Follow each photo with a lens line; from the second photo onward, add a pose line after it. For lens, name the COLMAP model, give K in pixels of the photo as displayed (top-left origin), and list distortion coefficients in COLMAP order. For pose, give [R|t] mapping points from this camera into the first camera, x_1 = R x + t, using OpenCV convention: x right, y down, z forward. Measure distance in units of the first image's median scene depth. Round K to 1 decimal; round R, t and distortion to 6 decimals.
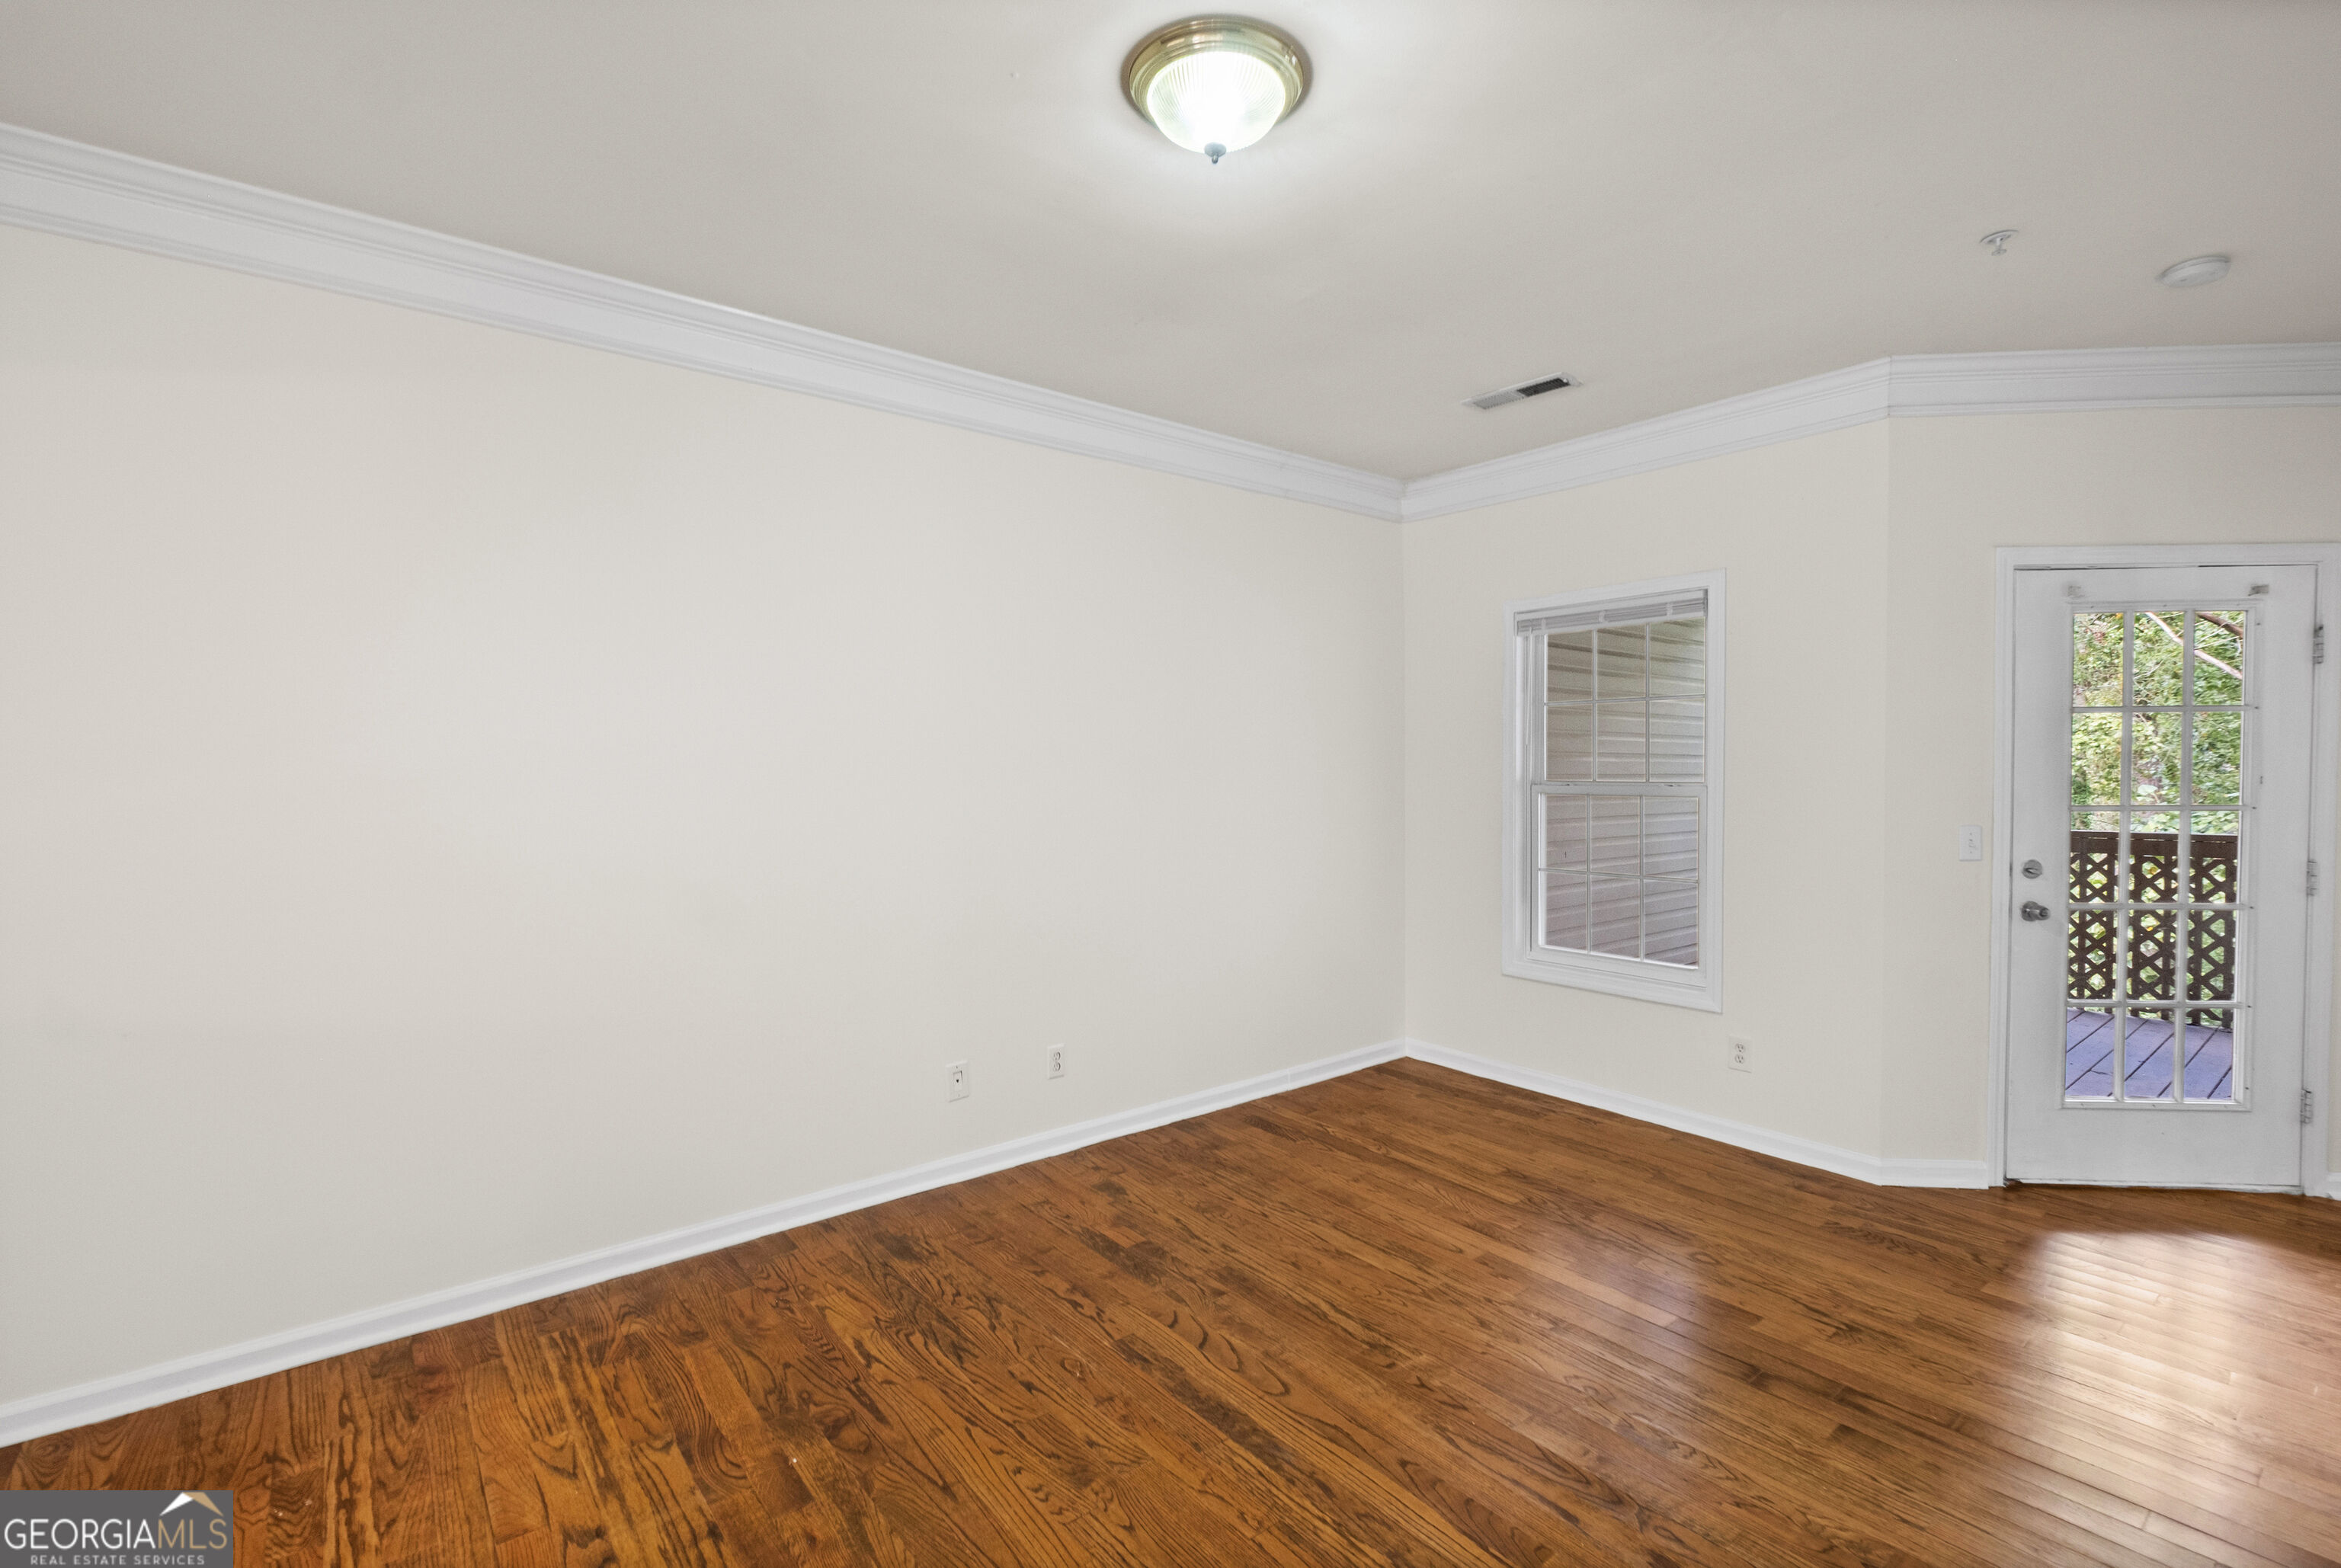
lens RADIAL K [[1032.0, 0, 1159.6], [0, 1032.0, 794.4], [0, 0, 1]] dist [0.002616, -0.000049]
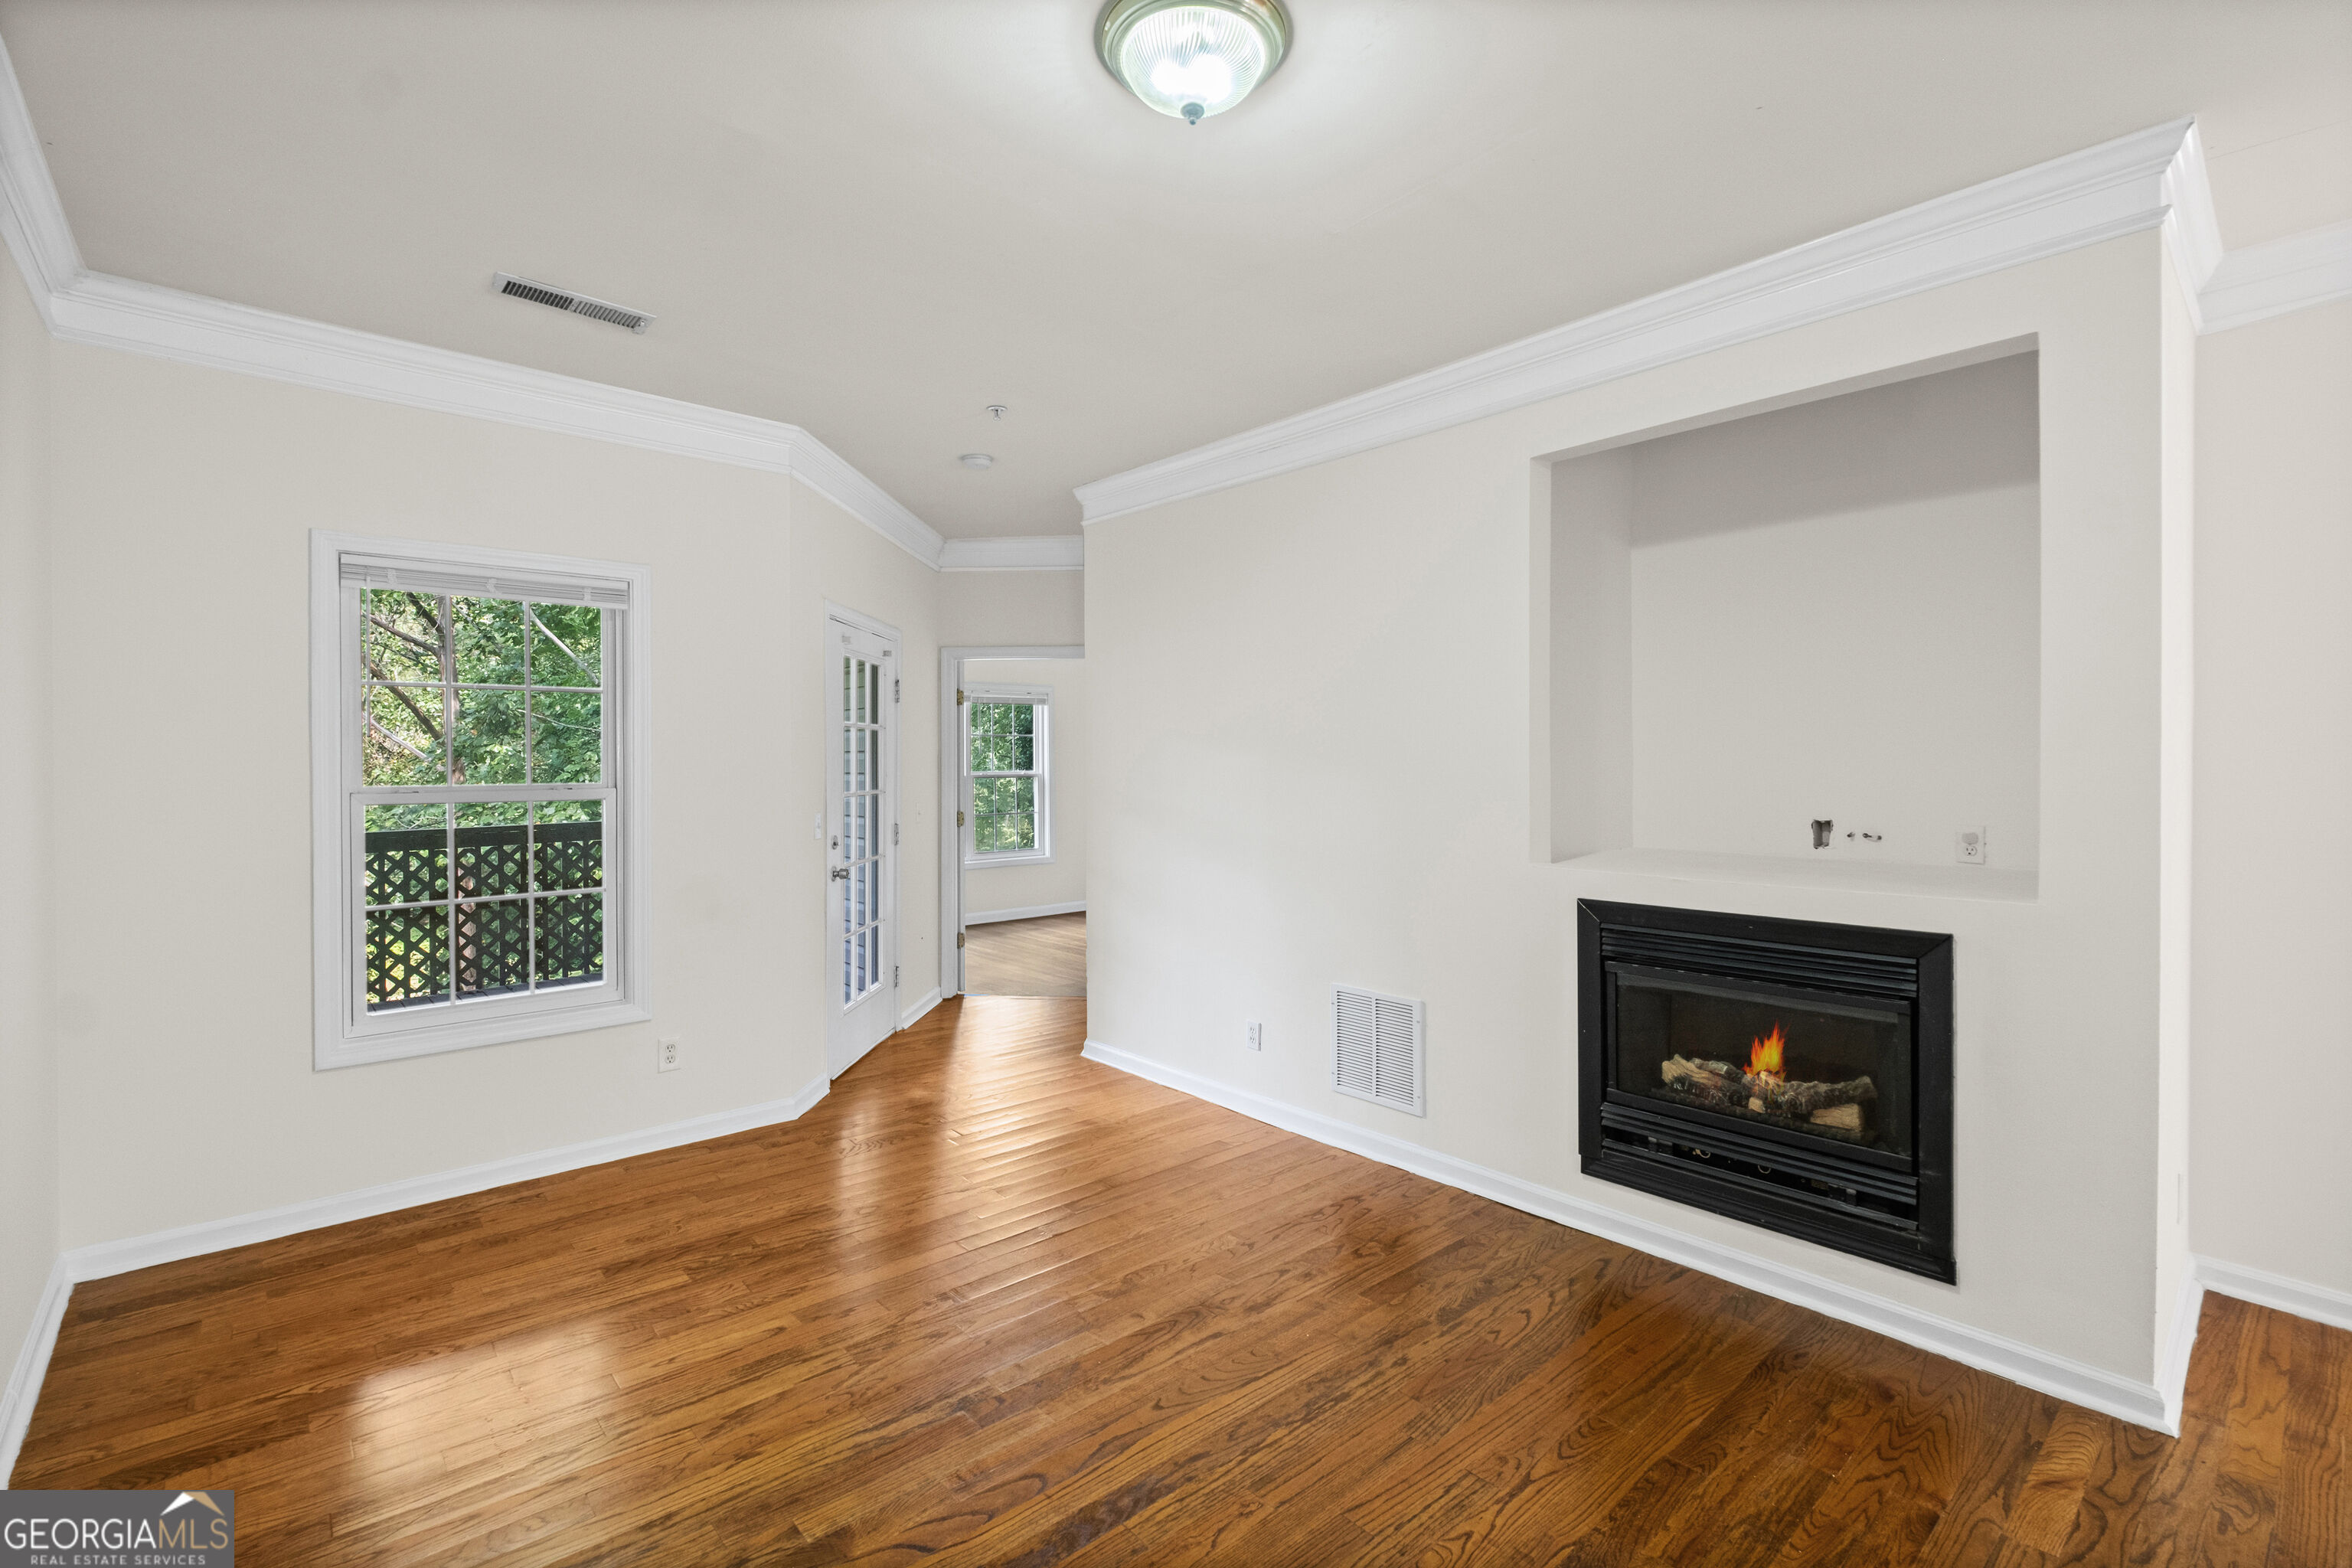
lens RADIAL K [[1042.7, 0, 1166.0], [0, 1042.7, 770.3], [0, 0, 1]] dist [-0.001319, -0.001475]
pose [[-0.044071, -0.002889, 0.999024, -0.465443], [0.033307, 0.999436, 0.004360, -0.011375], [-0.998473, 0.033467, -0.043950, 0.558464]]
